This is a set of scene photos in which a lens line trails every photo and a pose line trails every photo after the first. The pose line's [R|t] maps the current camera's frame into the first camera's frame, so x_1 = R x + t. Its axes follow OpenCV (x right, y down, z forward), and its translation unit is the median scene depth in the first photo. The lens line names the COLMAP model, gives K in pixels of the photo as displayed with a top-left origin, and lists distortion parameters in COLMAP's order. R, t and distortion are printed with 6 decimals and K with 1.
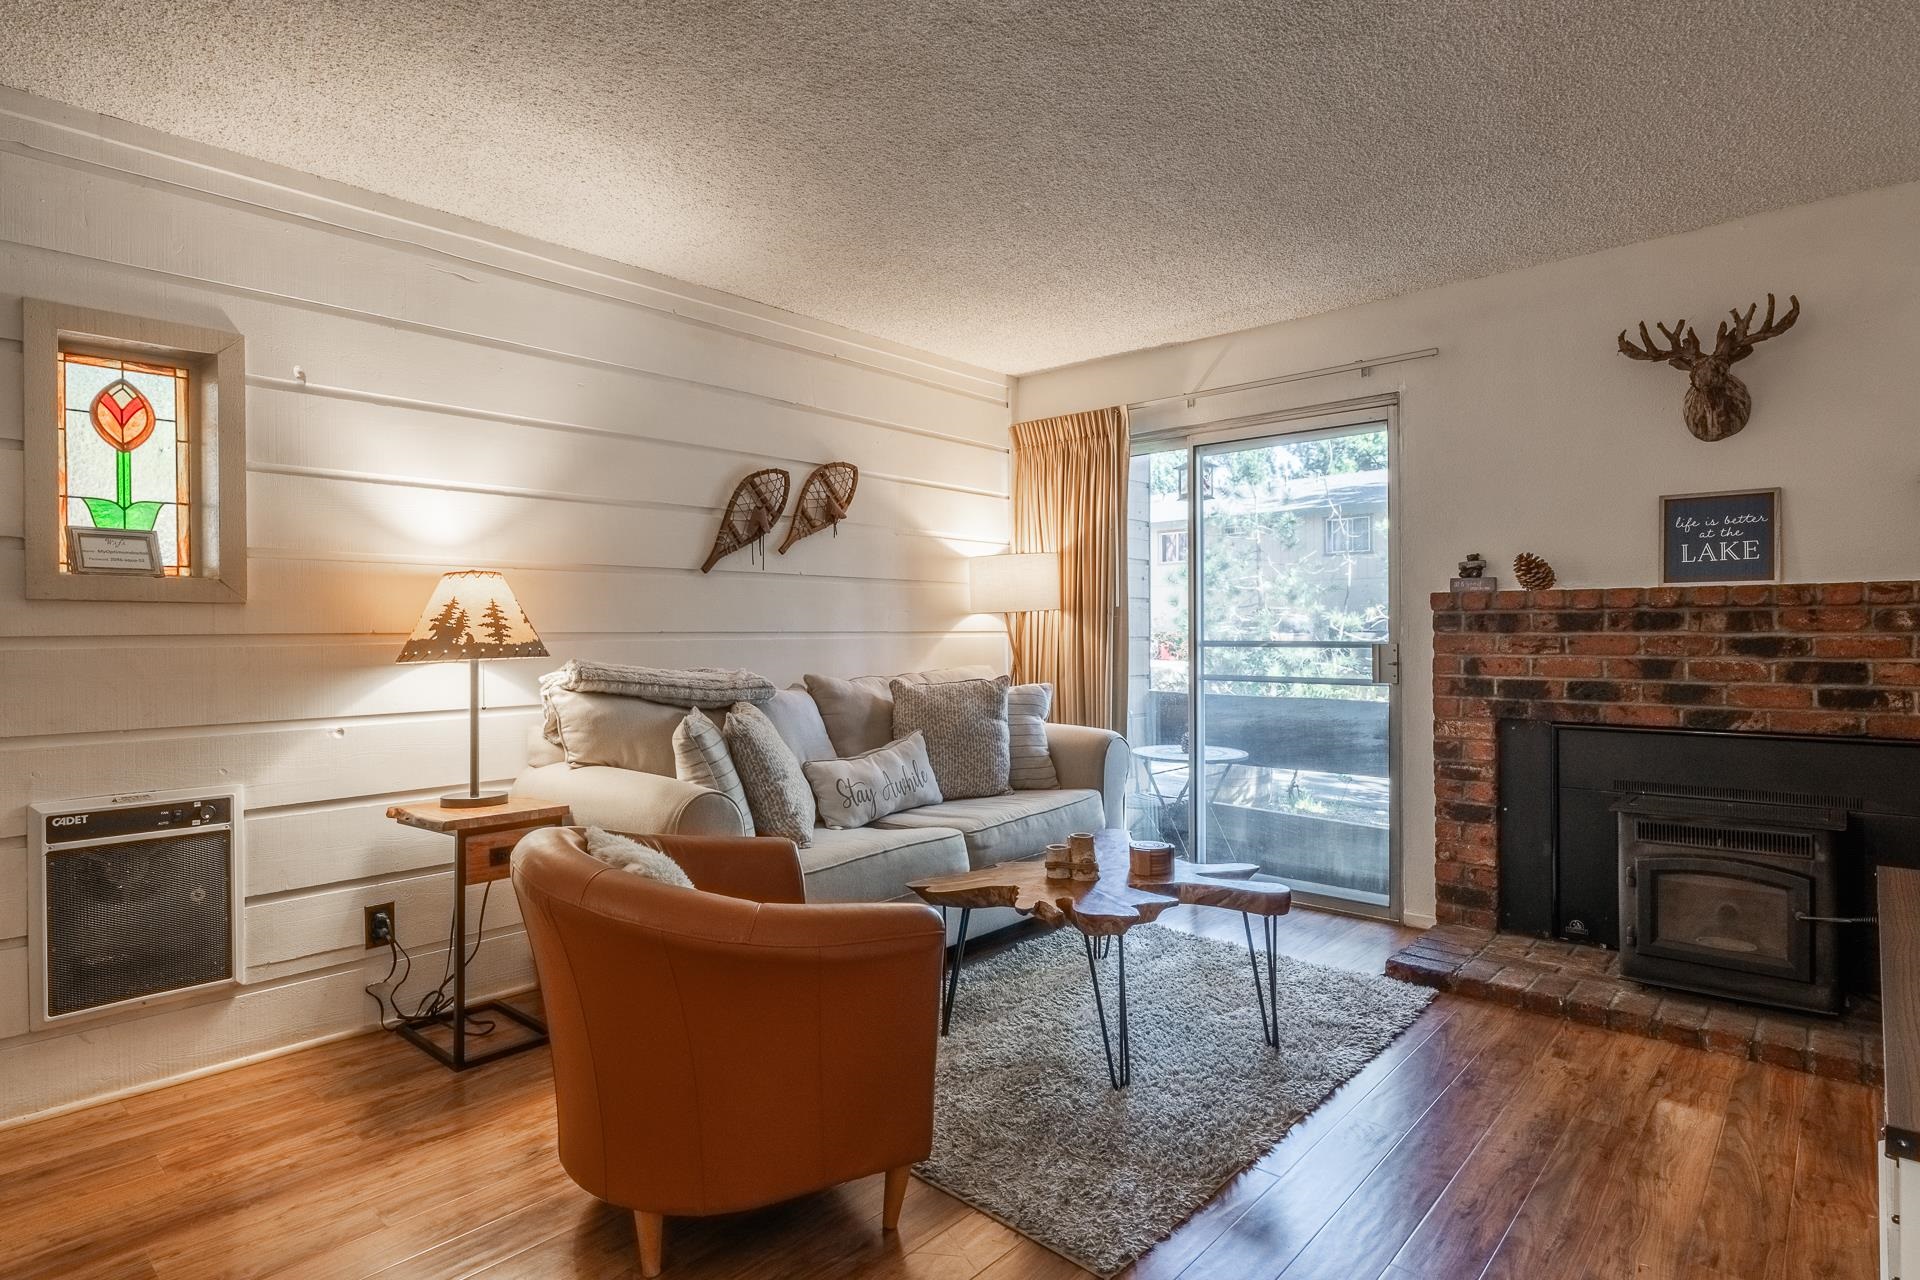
lens RADIAL K [[1024.4, 0, 953.8], [0, 1024.4, 631.8], [0, 0, 1]] dist [-0.000608, 0.000433]
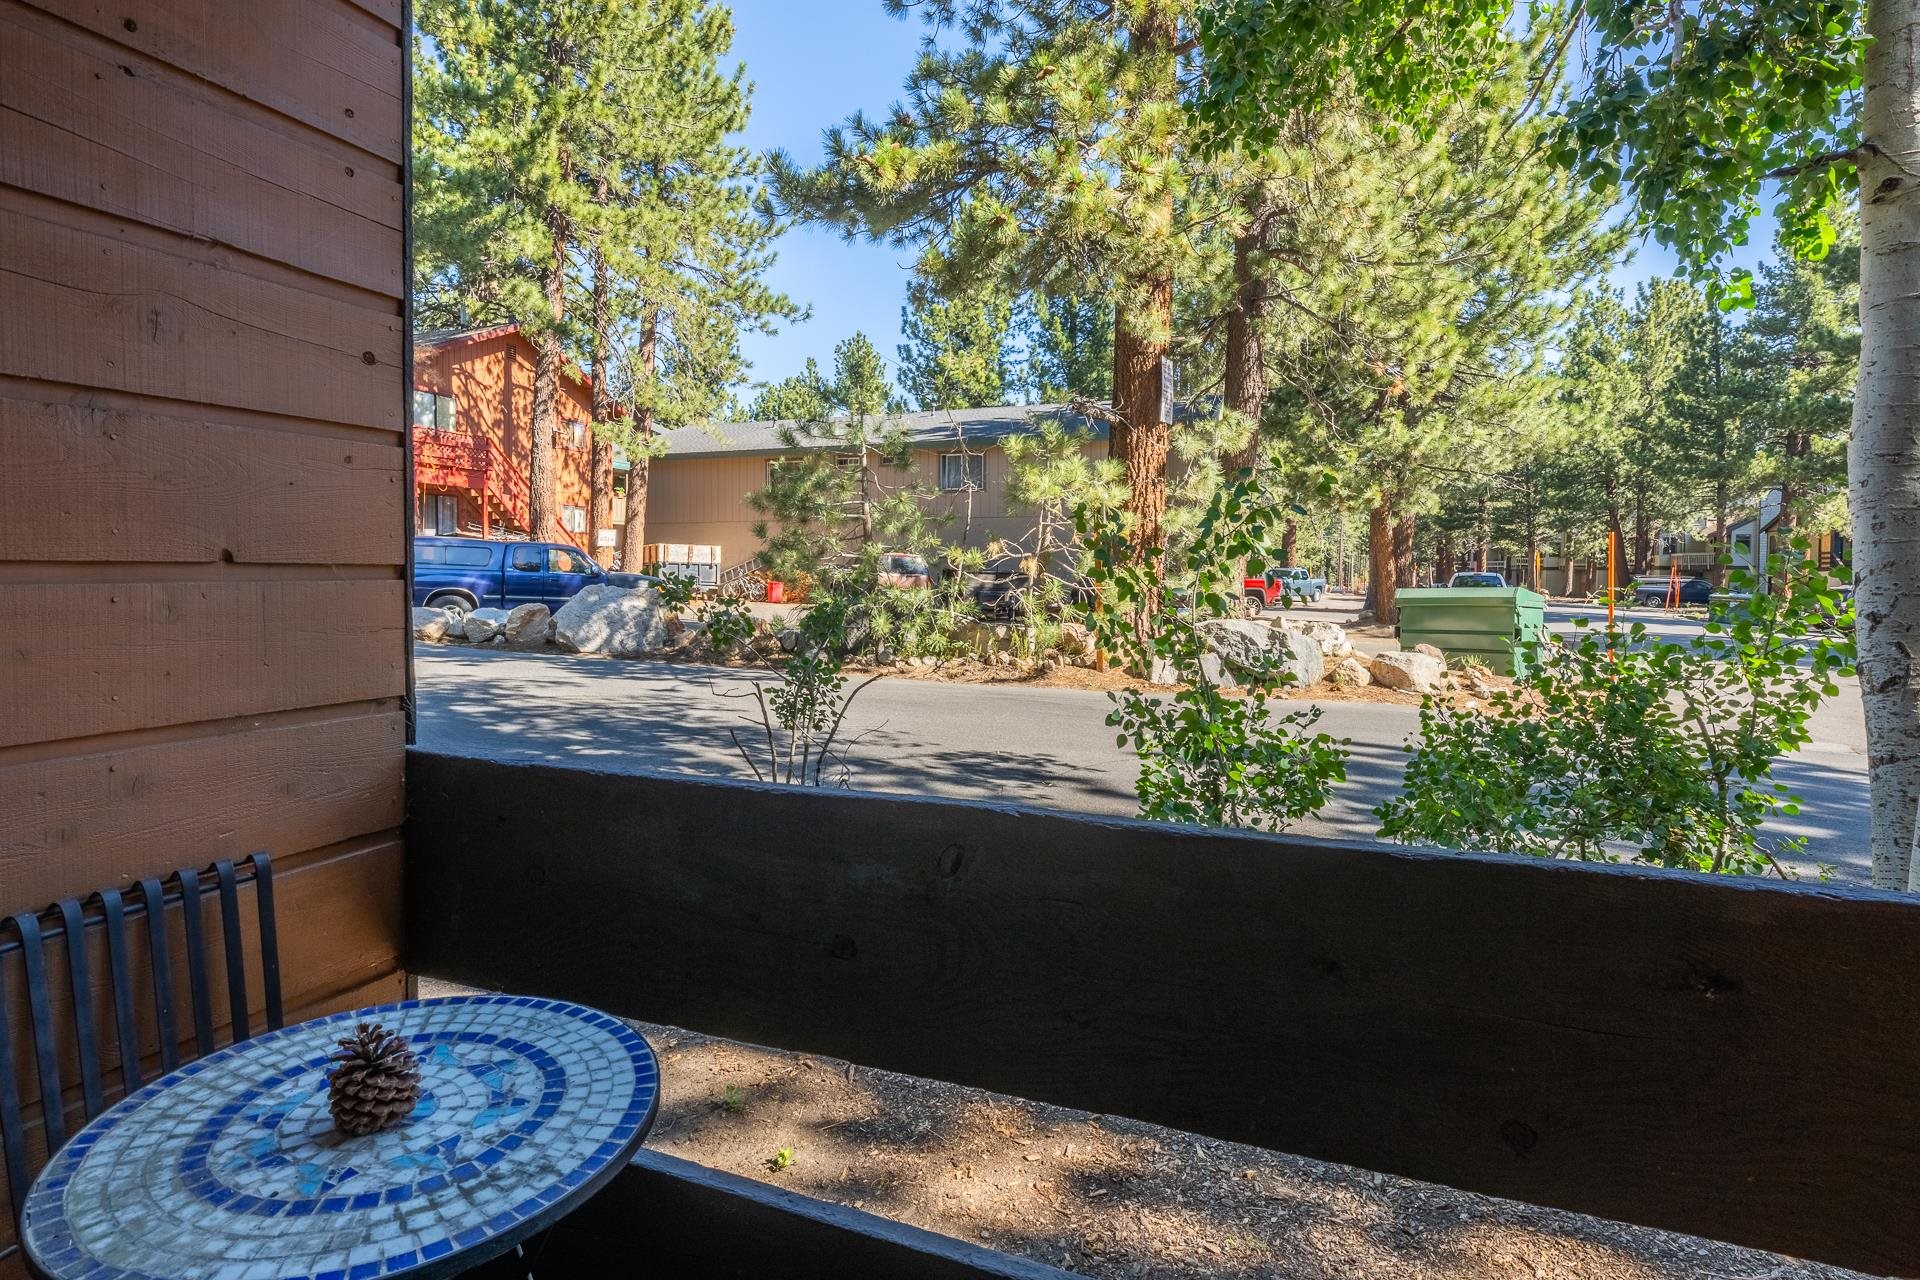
lens RADIAL K [[944.7, 0, 958.1], [0, 944.7, 587.8], [0, 0, 1]] dist [0.000242, -0.000534]
pose [[0.936711, 0.006495, 0.350043, 0.497511], [-0.012066, 0.999833, 0.013736, 0.010483], [-0.349896, -0.017090, 0.936633, 1.292961]]
